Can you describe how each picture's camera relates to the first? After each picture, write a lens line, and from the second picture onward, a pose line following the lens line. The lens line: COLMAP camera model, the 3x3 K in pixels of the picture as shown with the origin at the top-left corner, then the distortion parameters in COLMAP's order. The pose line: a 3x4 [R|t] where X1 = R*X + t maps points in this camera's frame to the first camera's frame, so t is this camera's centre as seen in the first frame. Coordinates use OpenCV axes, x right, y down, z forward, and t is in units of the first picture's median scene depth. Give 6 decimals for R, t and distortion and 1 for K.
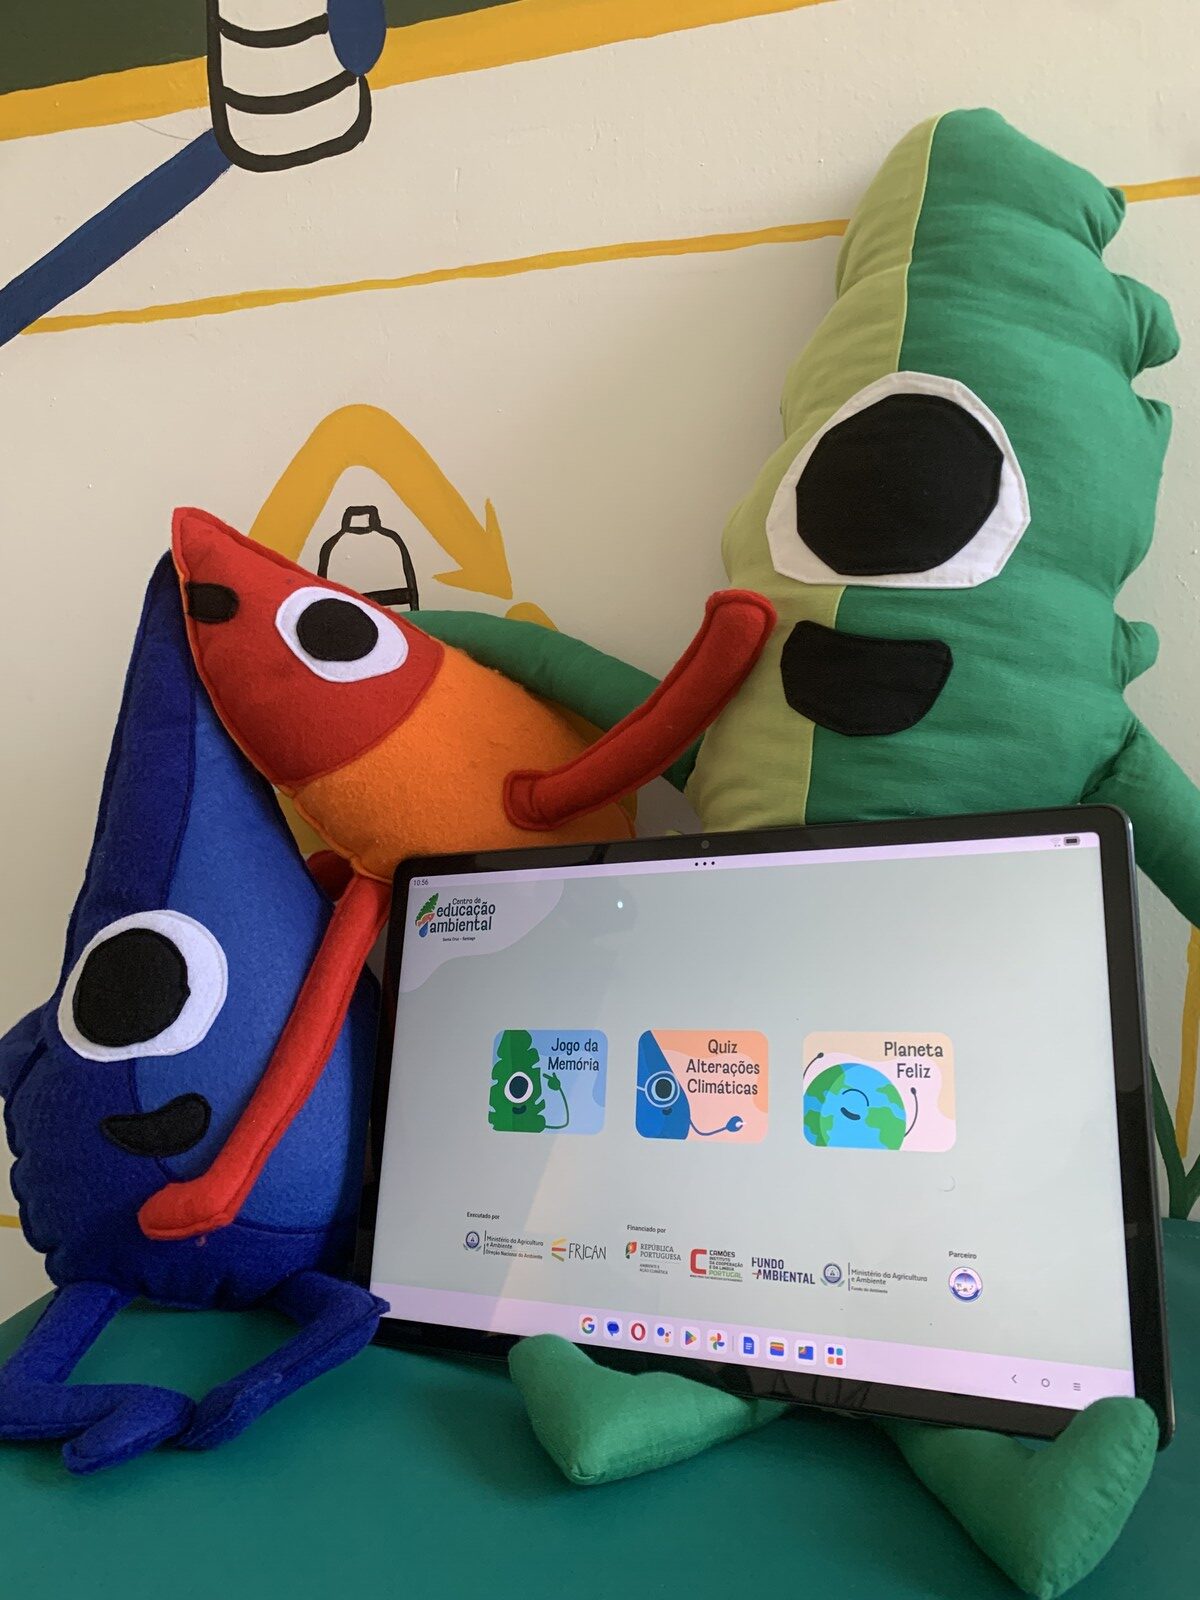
lens RADIAL K [[1269.2, 0, 662.5], [0, 1269.2, 781.4], [0, 0, 1]] dist [0.110198, -0.317504]
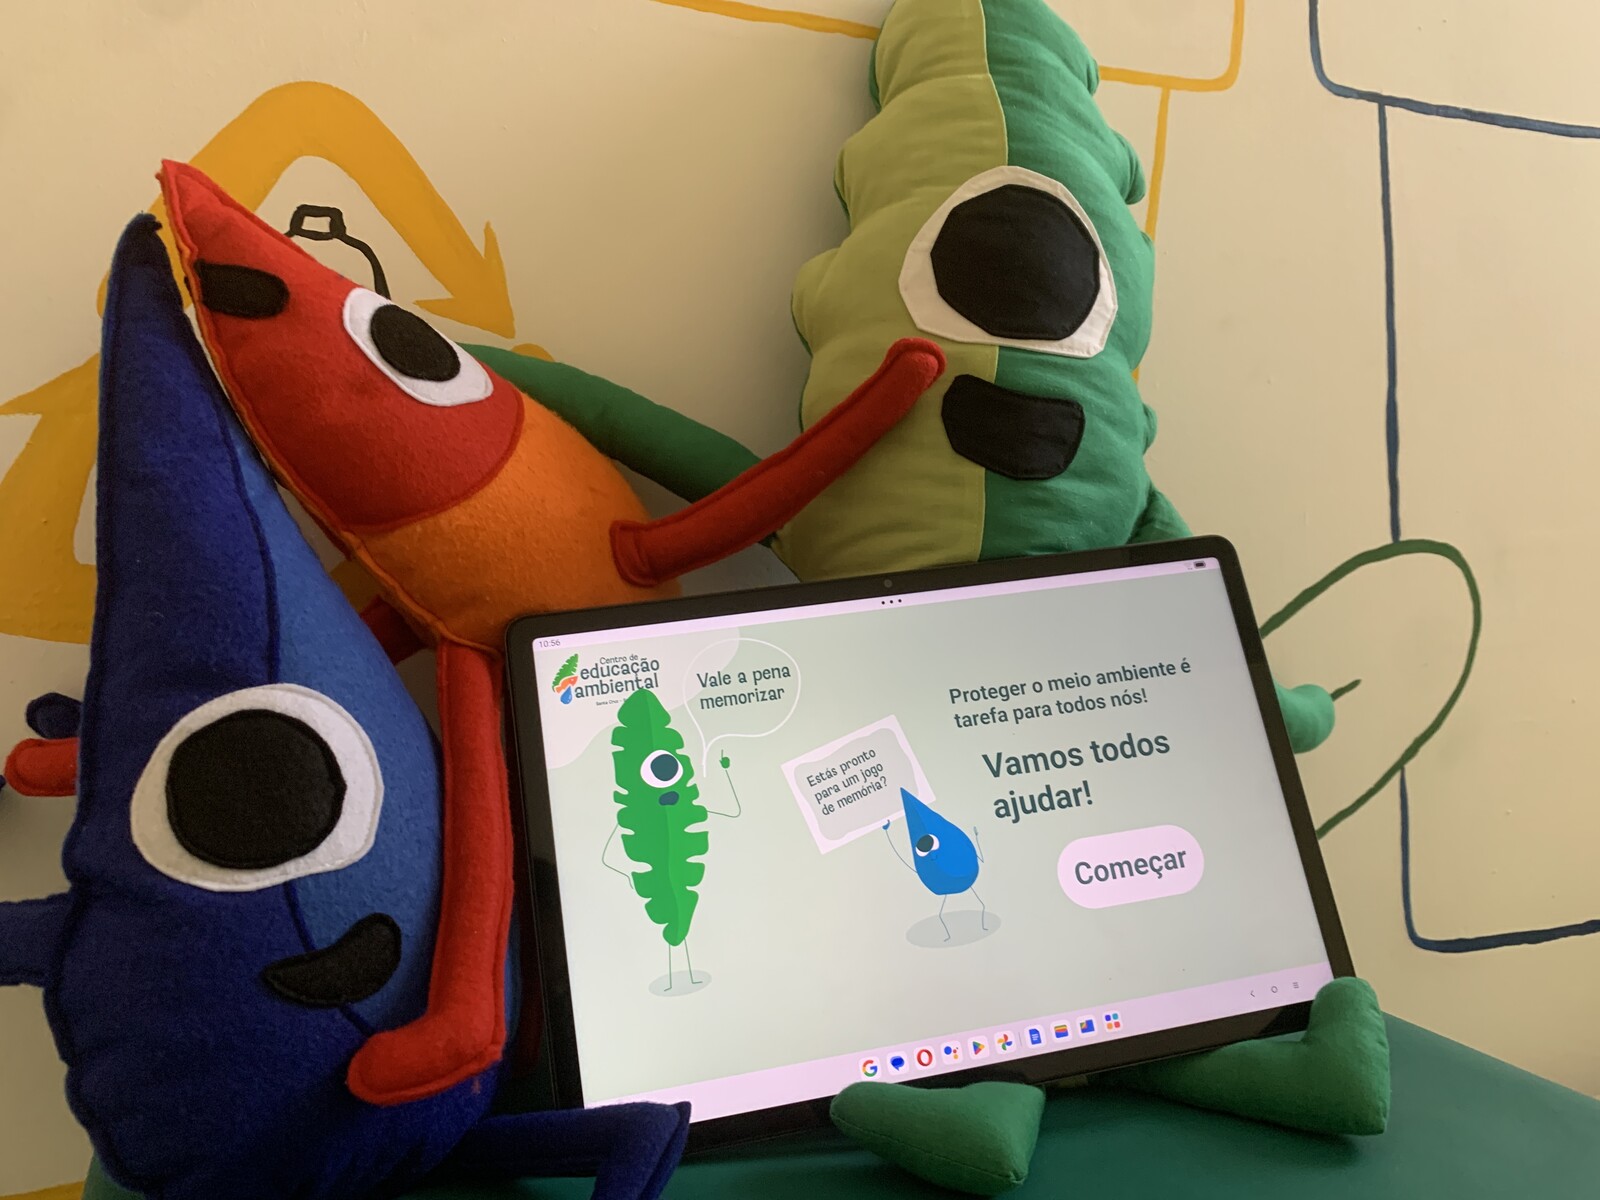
lens RADIAL K [[1269.2, 0, 800.0], [0, 1269.2, 600.0], [0, 0, 1]] dist [0.110198, -0.317504]
pose [[0.777908, -0.008972, 0.628315, -0.663571], [0.035966, 0.998895, -0.030264, 0.090900], [-0.627349, 0.046140, 0.777370, 0.245157]]
